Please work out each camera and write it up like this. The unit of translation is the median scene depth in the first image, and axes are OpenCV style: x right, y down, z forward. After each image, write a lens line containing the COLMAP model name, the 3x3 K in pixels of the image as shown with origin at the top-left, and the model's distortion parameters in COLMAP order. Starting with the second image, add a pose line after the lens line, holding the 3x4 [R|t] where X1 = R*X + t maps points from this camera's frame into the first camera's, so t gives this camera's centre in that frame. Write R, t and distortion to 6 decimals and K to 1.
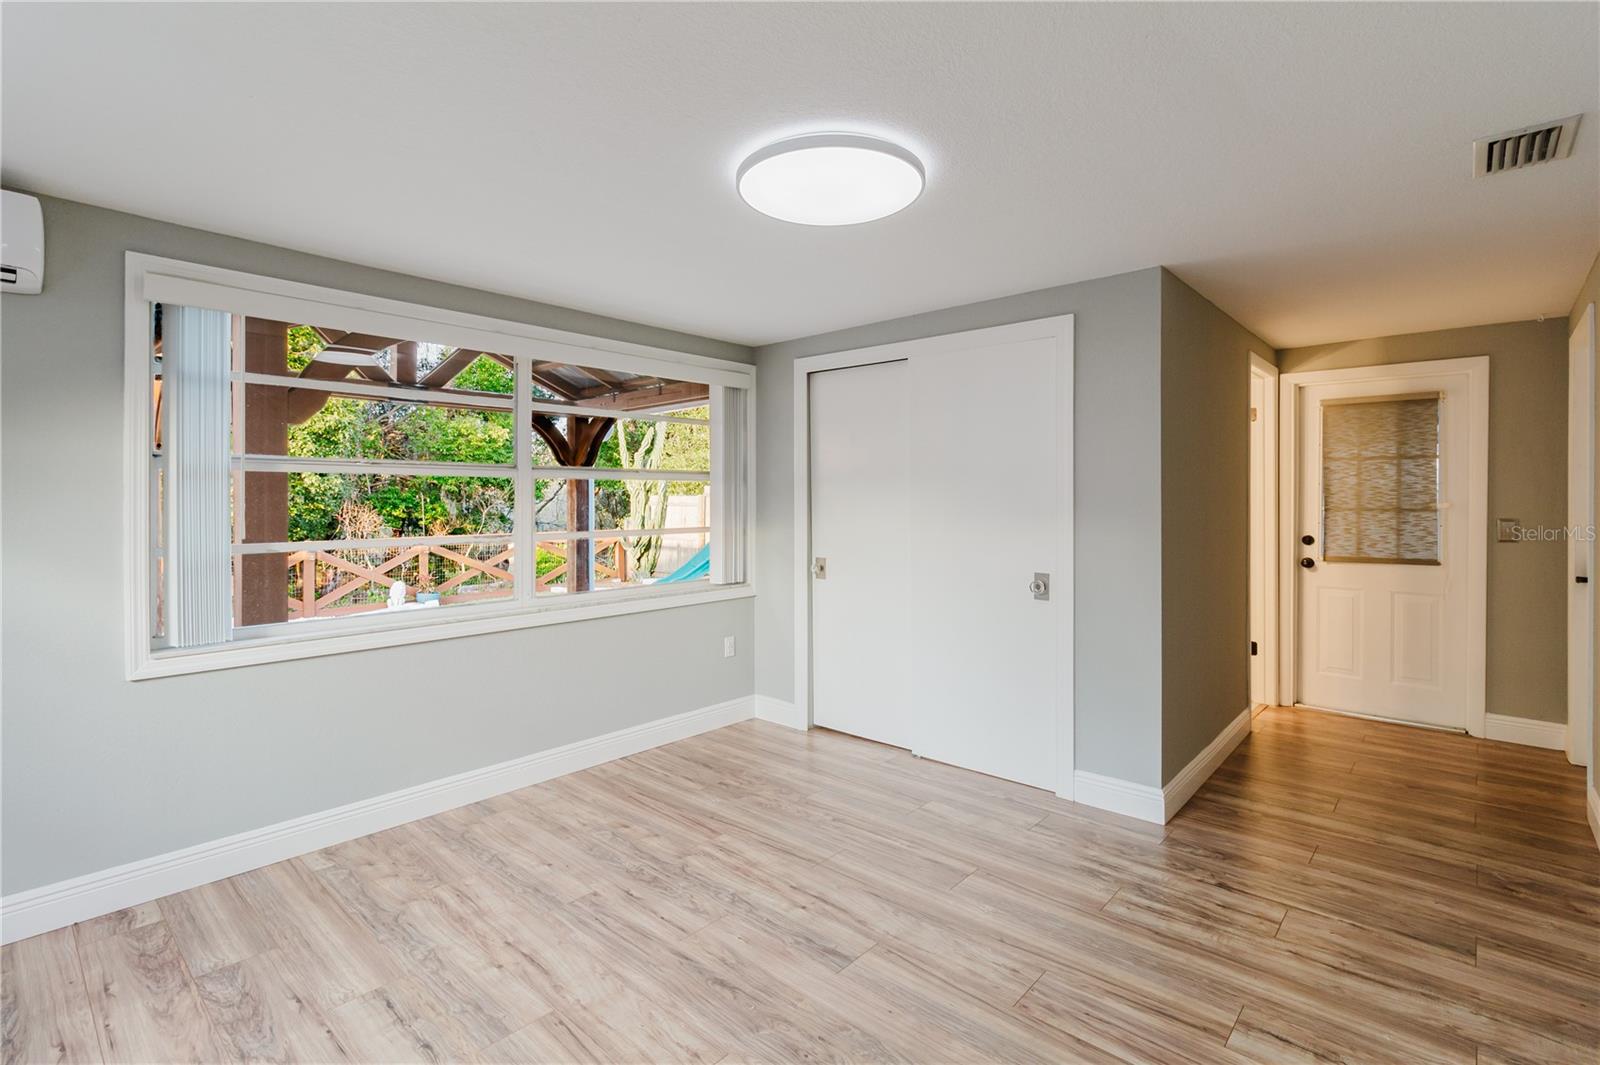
lens RADIAL K [[744.3, 0, 808.8], [0, 744.3, 537.1], [0, 0, 1]] dist [0.003327, -0.000317]
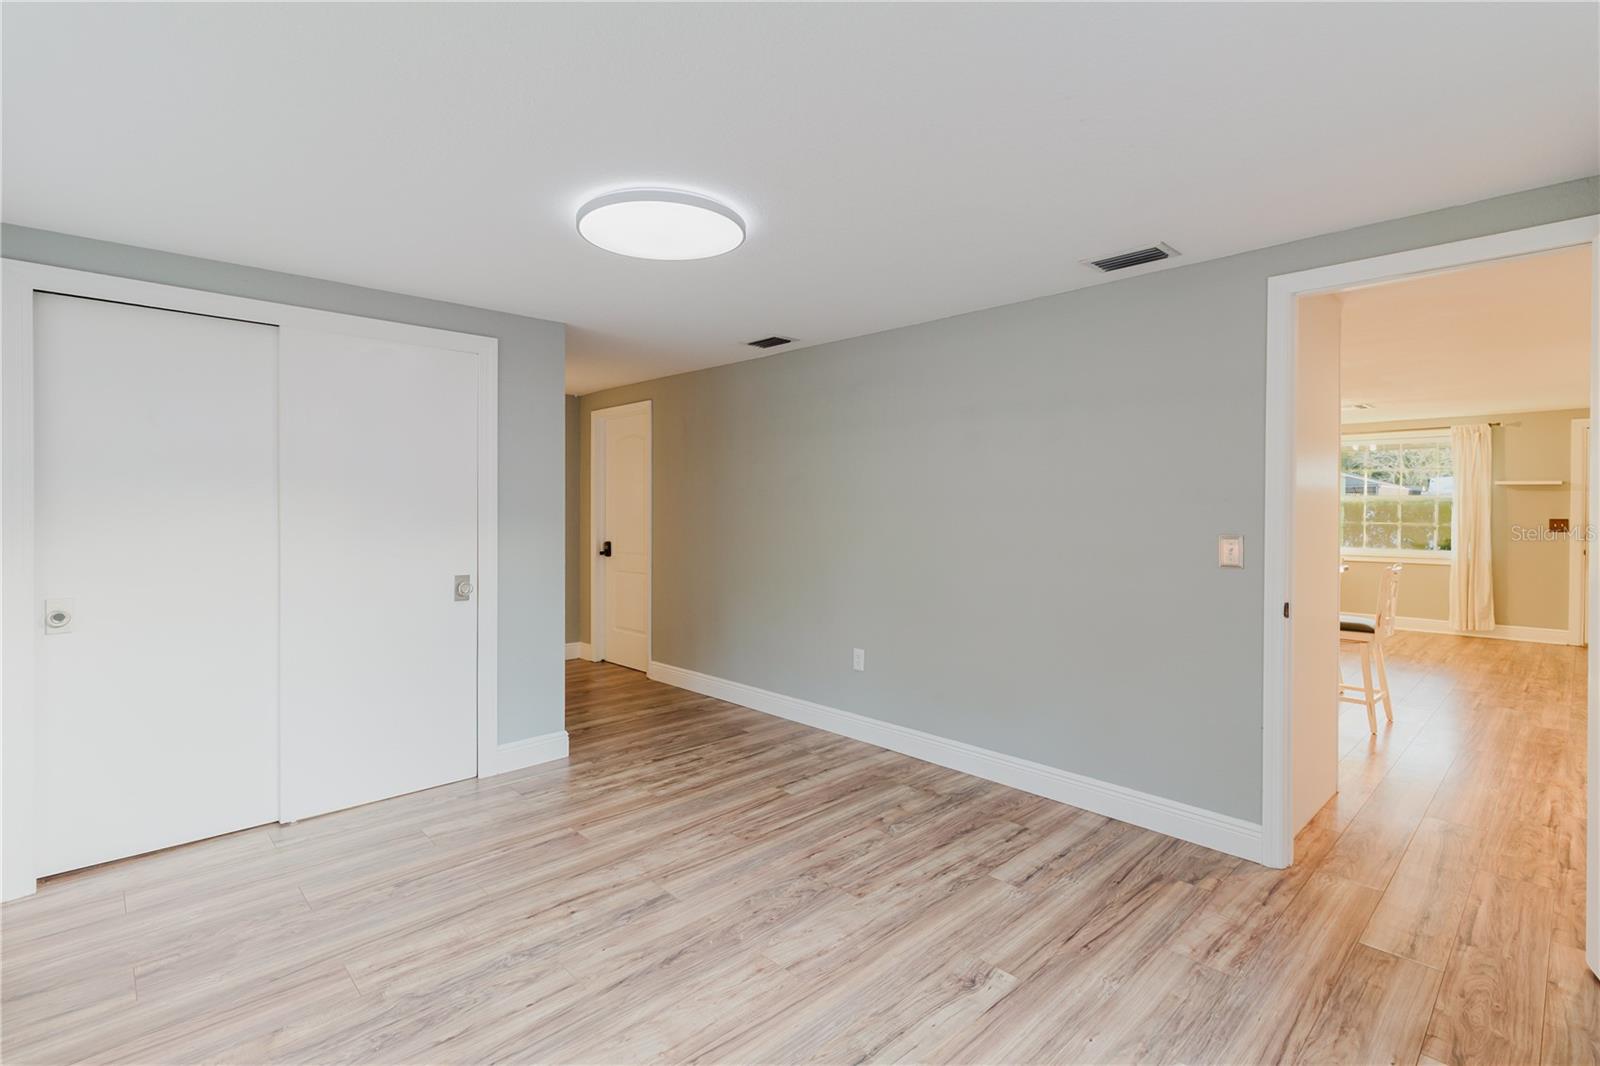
lens RADIAL K [[783.6, 0, 790.3], [0, 783.6, 517.8], [0, 0, 1]] dist [0.008709, -0.001134]
pose [[0.064228, -0.007811, 0.997905, -1.045543], [0.049636, 0.998757, 0.004623, -0.011971], [-0.996700, 0.049236, 0.064536, 0.640503]]
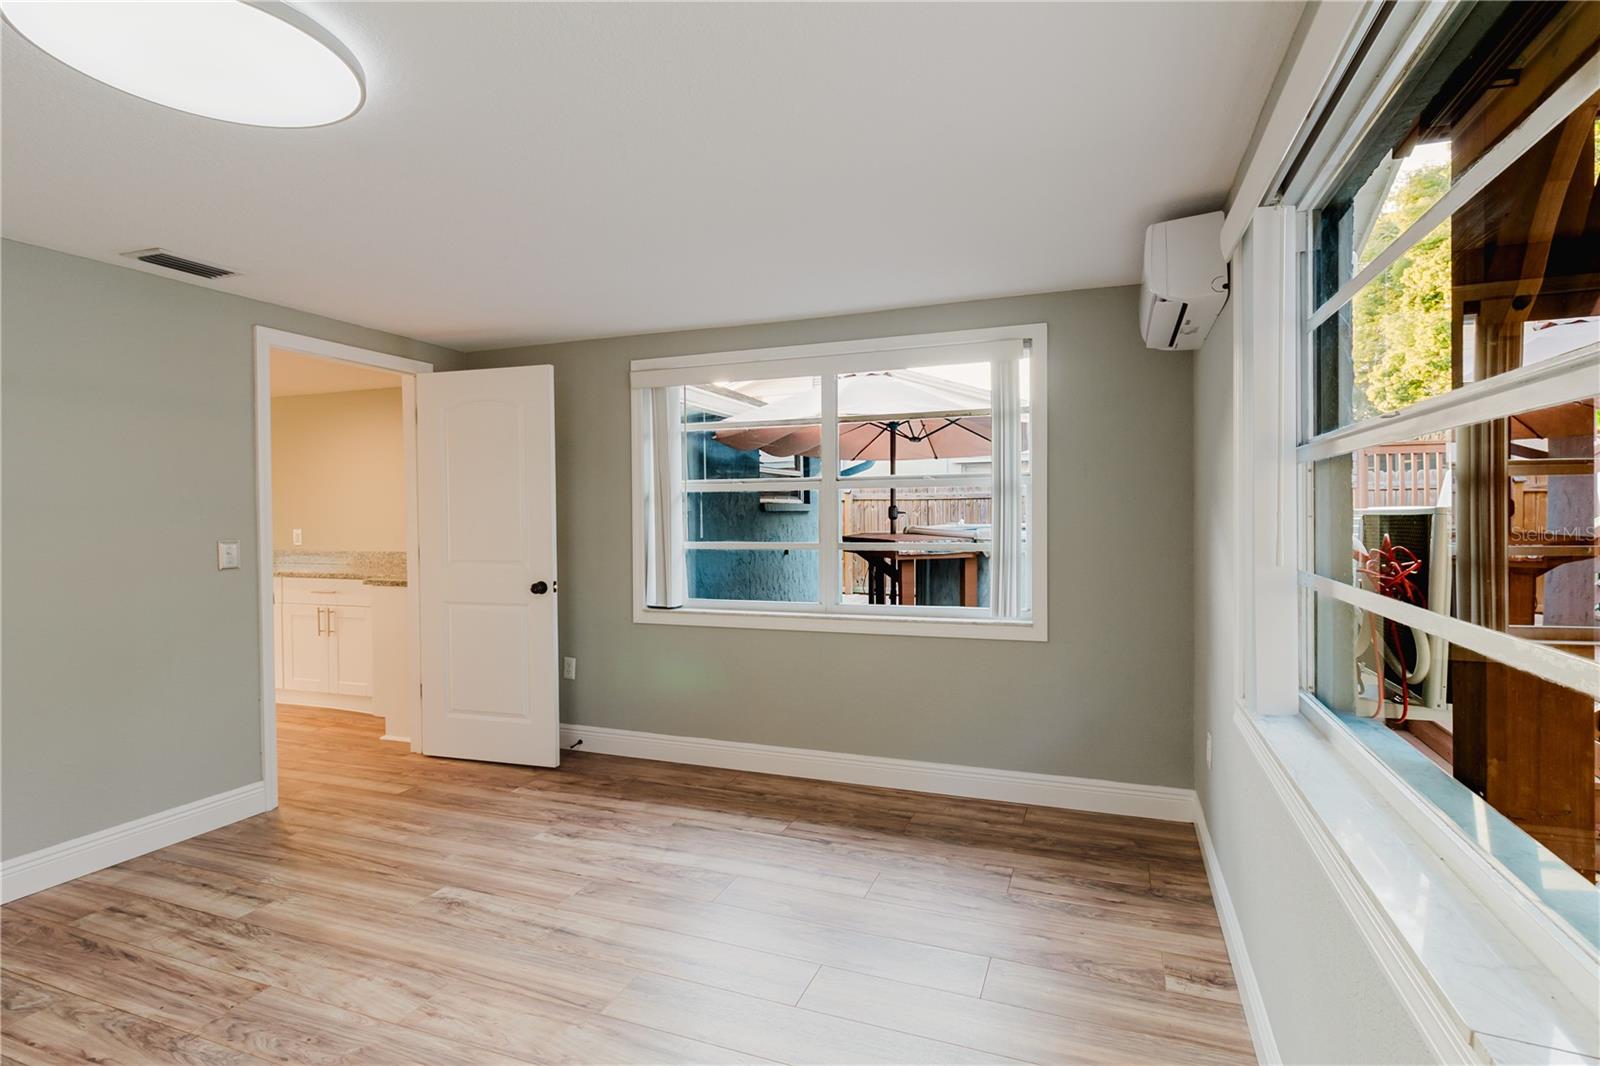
lens RADIAL K [[744.3, 0, 778.7], [0, 744.3, 487.8], [0, 0, 1]] dist [0.003327, -0.000317]
pose [[-0.933168, 0.001188, -0.359438, -0.176613], [-0.001309, 0.999977, 0.006702, -0.046794], [0.359438, 0.006725, -0.933145, 1.649504]]
